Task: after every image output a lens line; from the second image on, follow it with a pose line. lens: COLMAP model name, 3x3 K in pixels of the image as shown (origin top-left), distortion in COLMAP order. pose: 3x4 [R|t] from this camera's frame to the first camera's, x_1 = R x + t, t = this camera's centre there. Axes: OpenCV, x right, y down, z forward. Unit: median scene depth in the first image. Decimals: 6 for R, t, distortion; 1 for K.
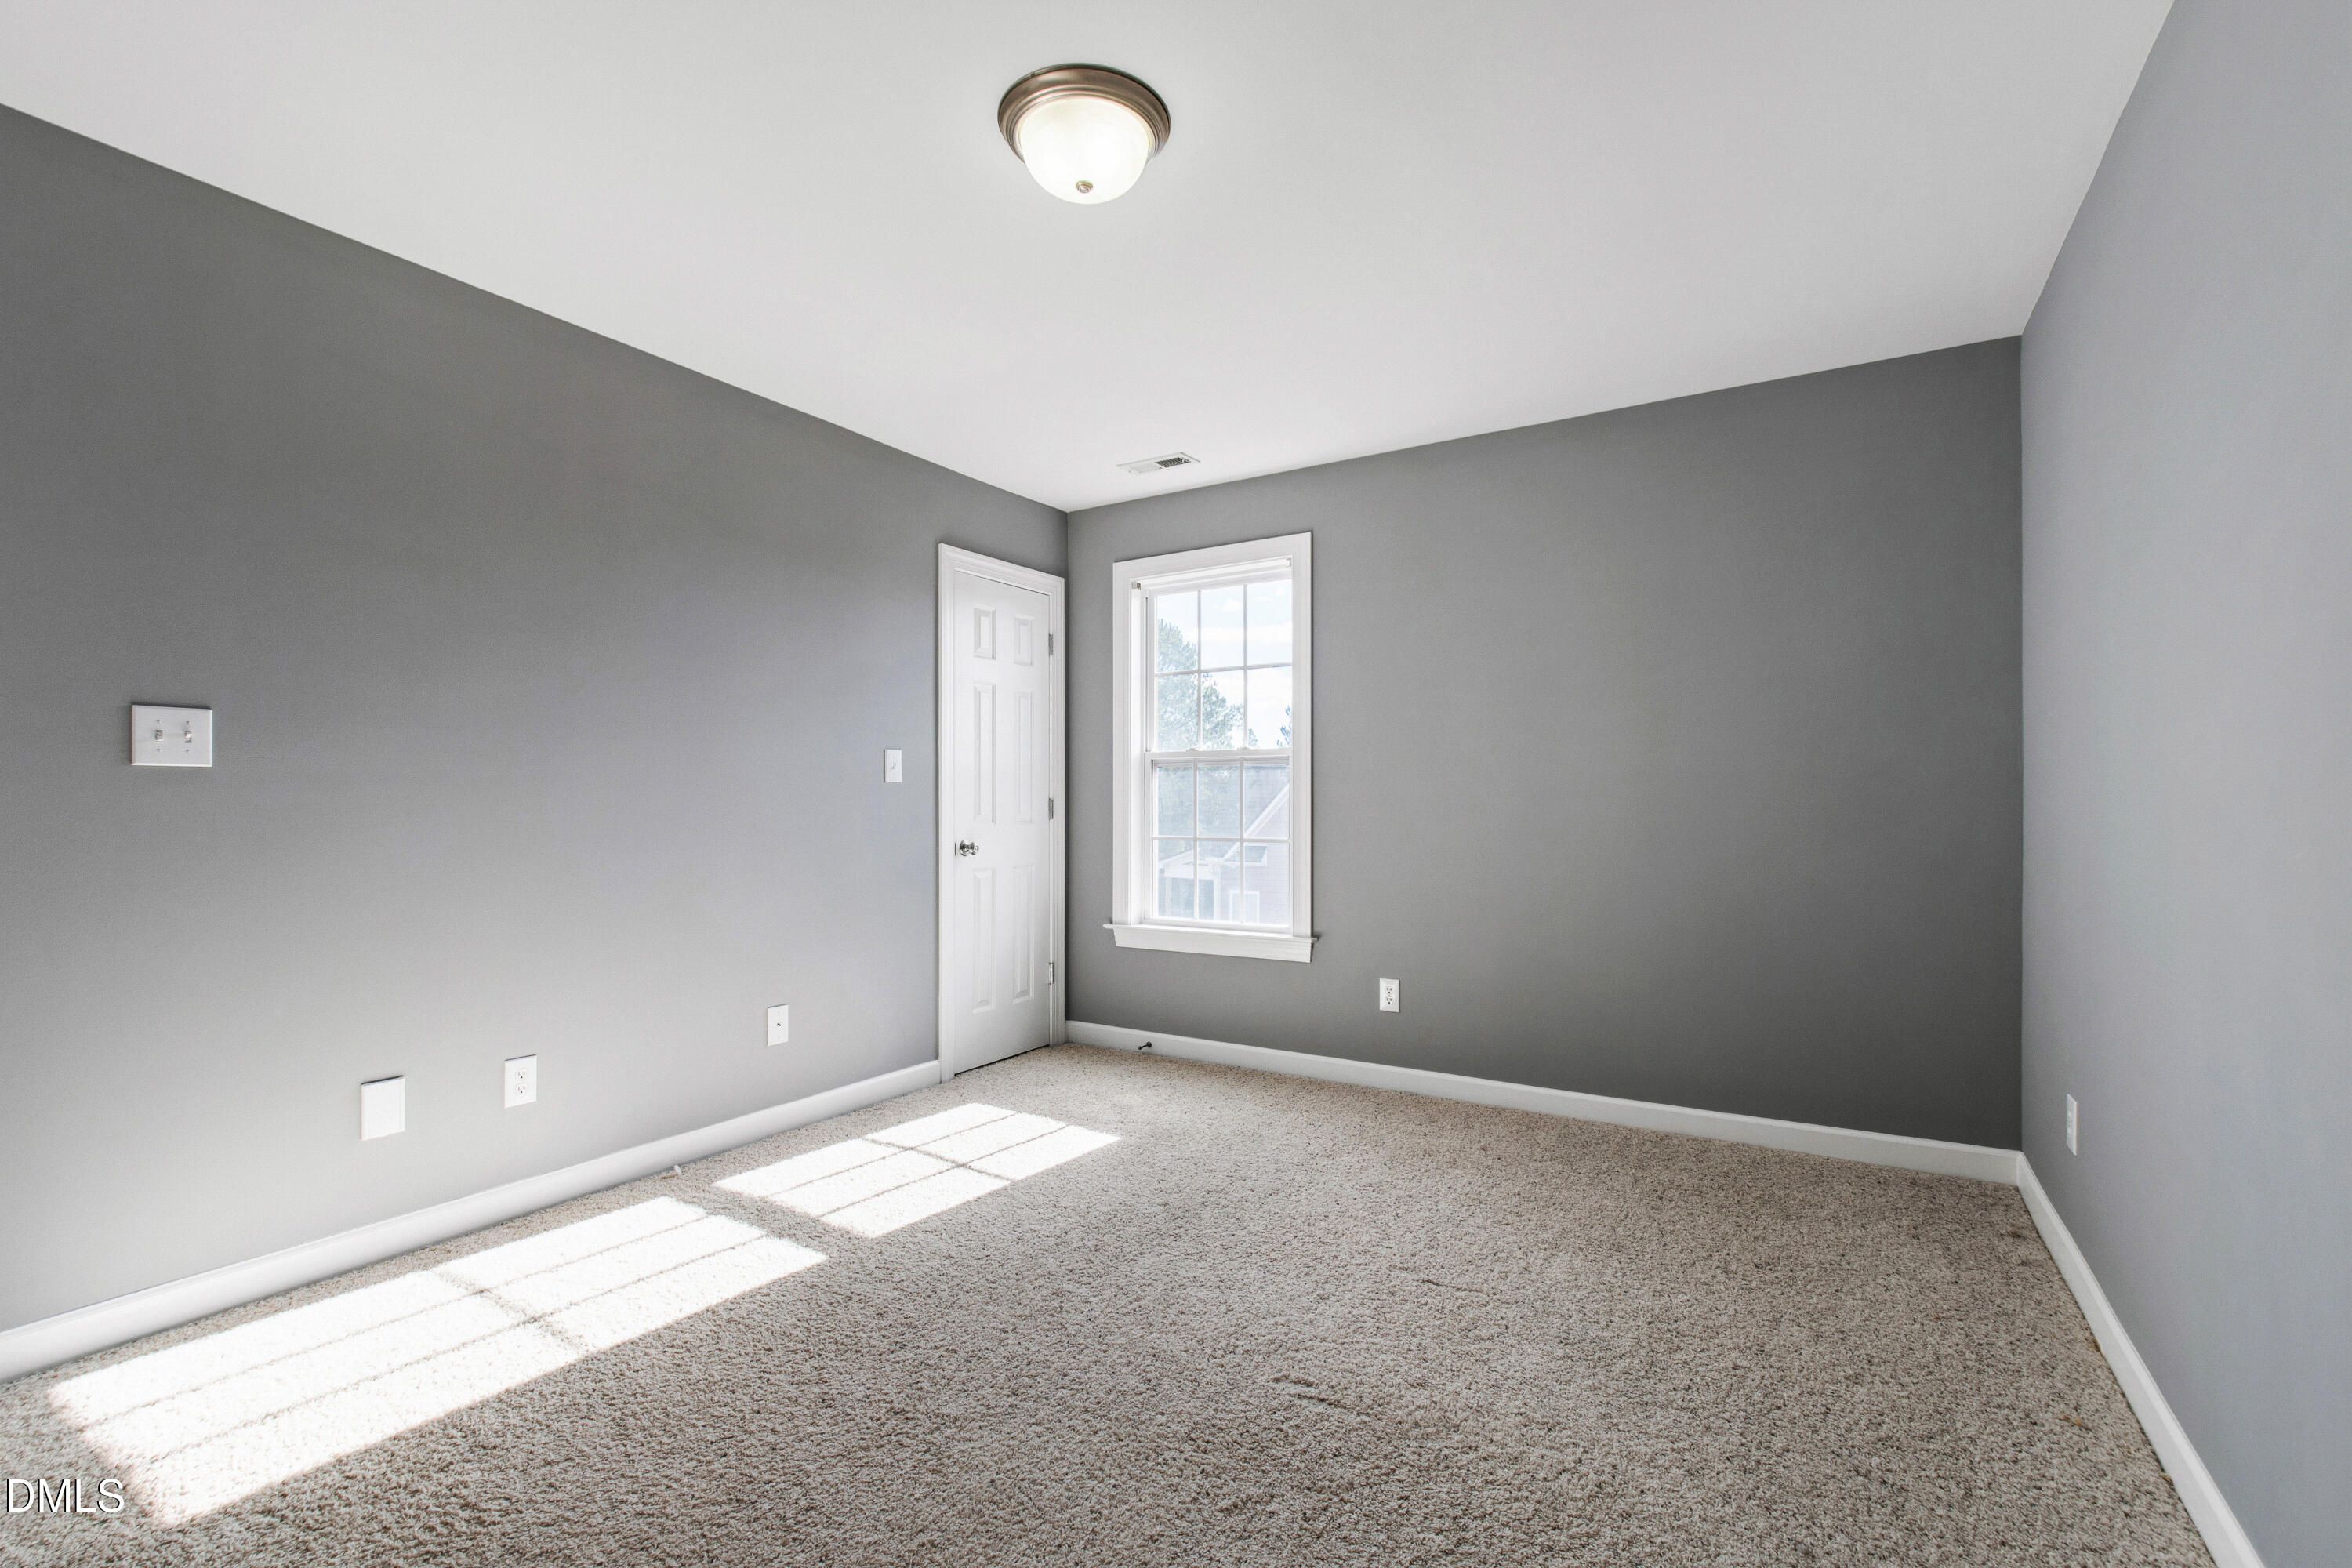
lens RADIAL K [[1034.7, 0, 1169.8], [0, 1034.7, 806.3], [0, 0, 1]] dist [-0.003185, -0.000009]
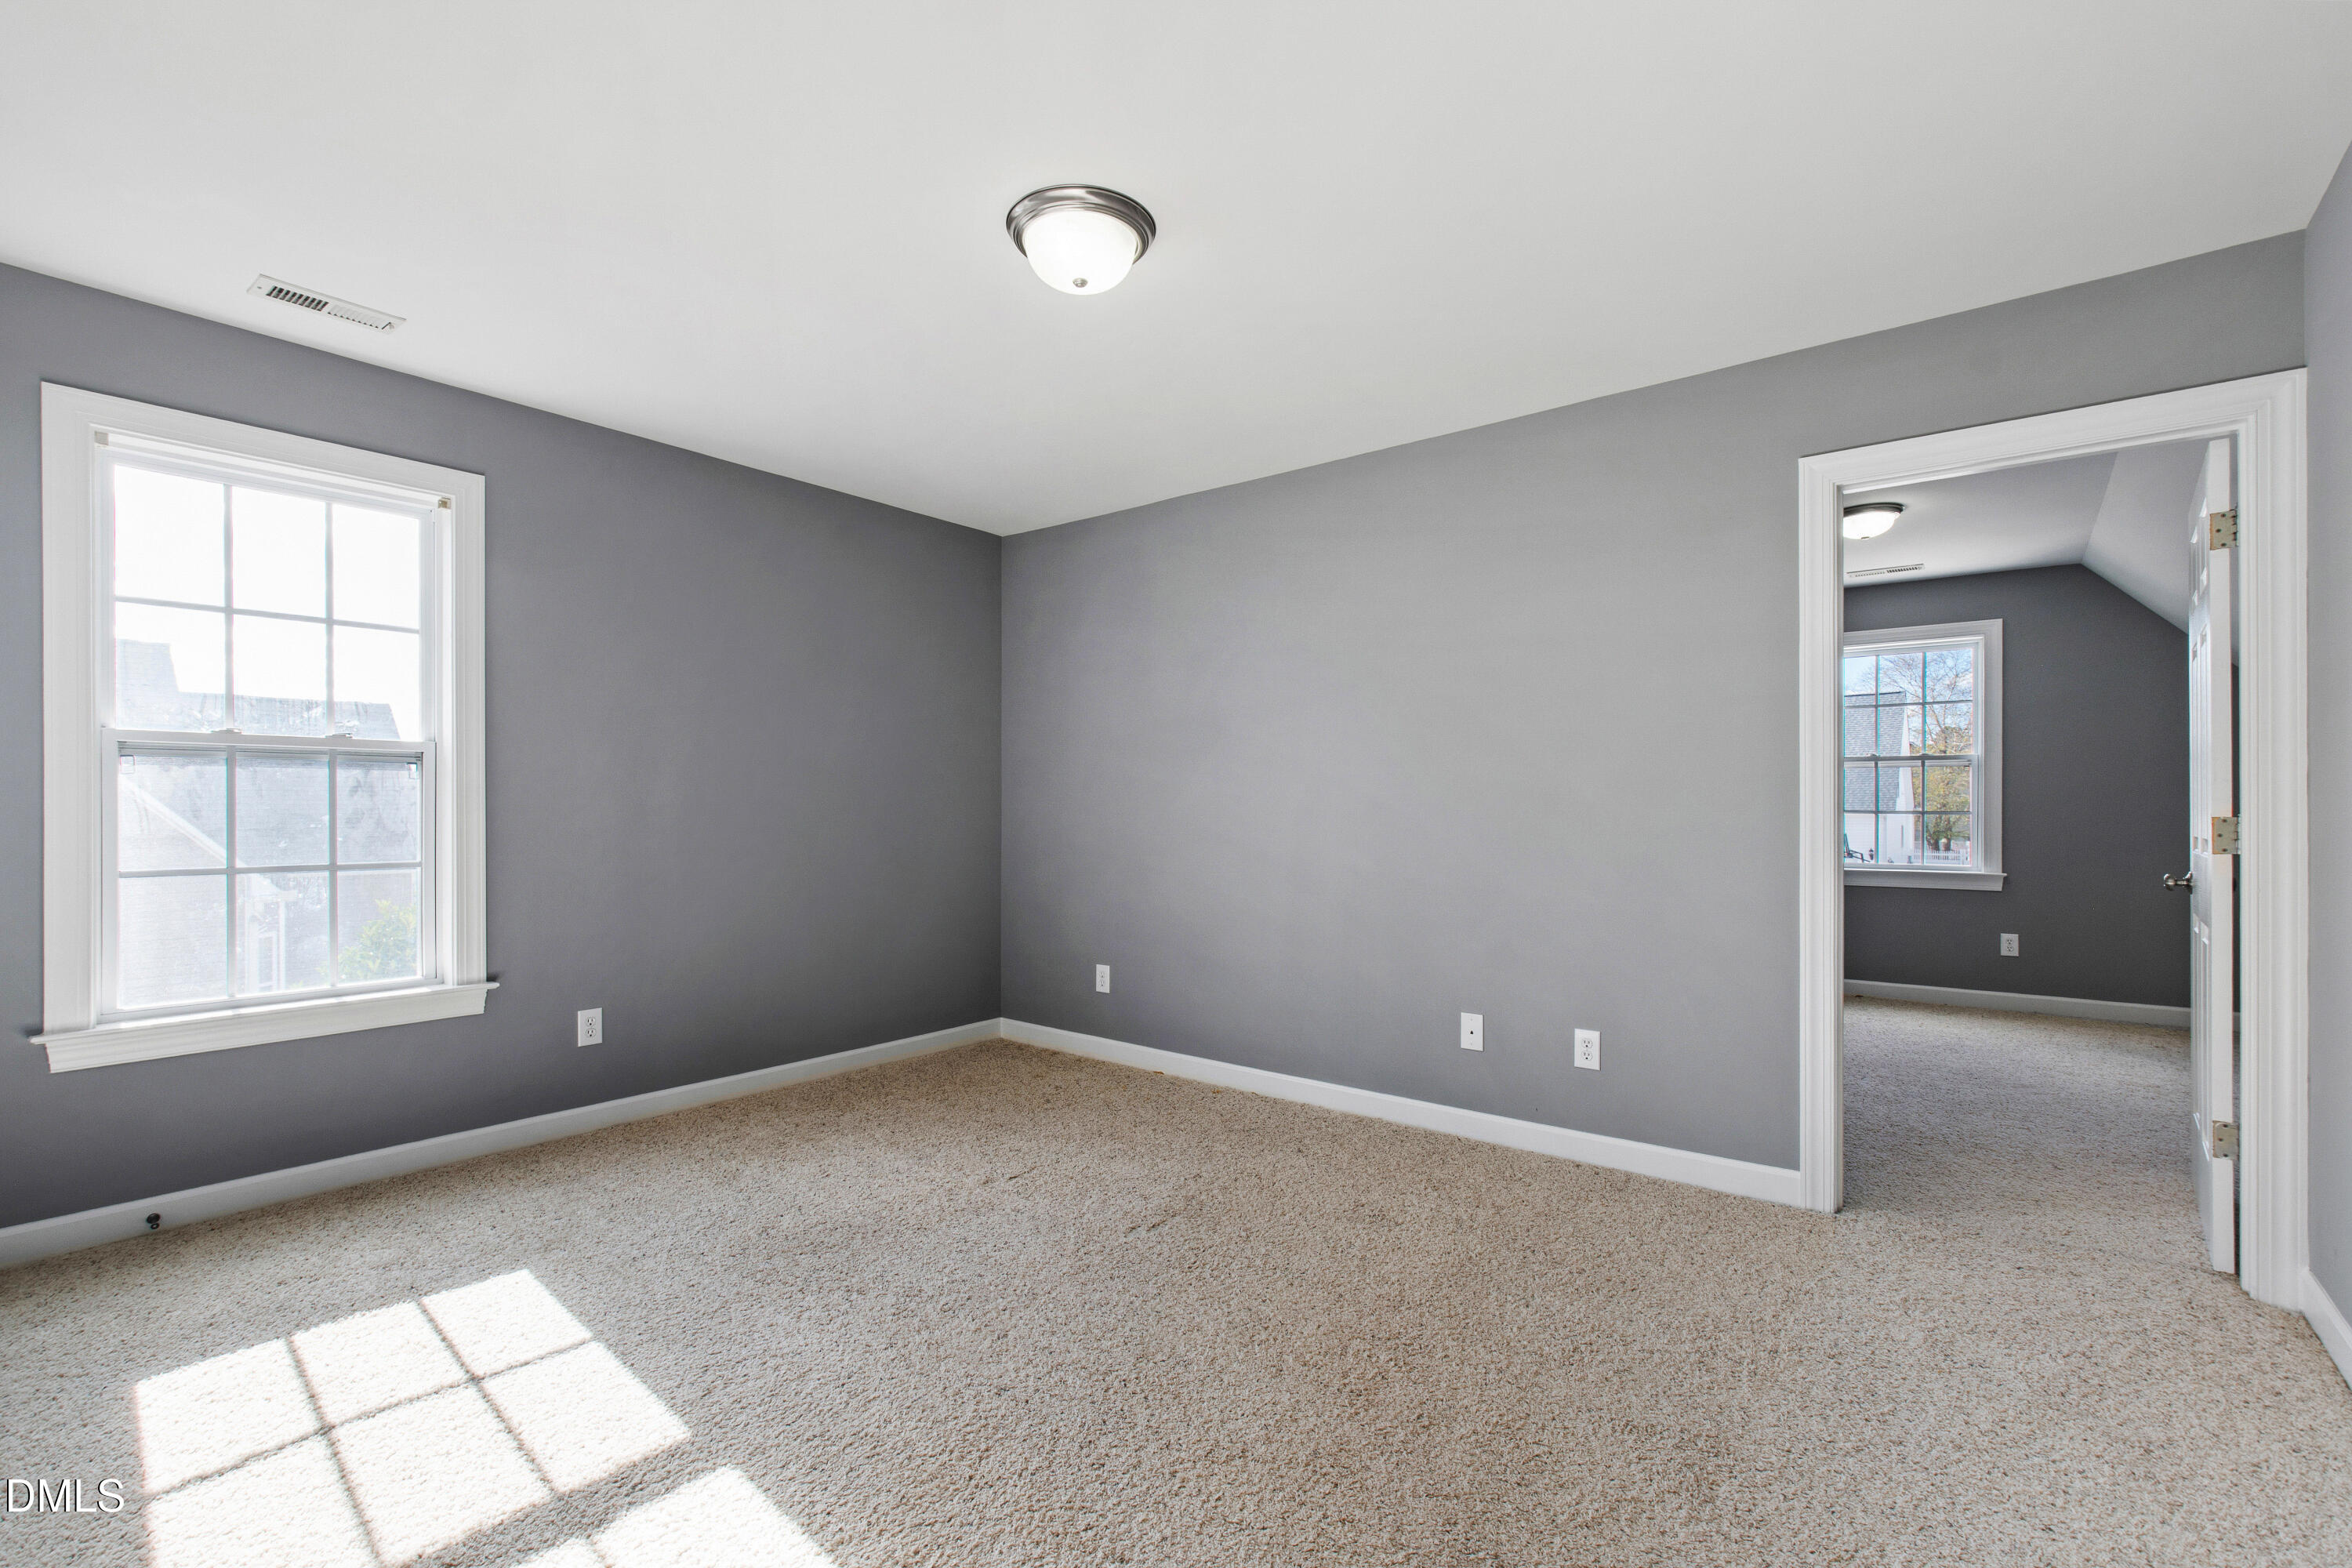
lens RADIAL K [[1034.7, 0, 1190.0], [0, 1034.7, 816.9], [0, 0, 1]] dist [-0.003185, -0.000009]
pose [[0.107609, -0.010212, 0.994141, -0.600136], [0.004105, 0.999943, 0.009828, -0.006499], [-0.994185, 0.003024, 0.107645, 0.369158]]
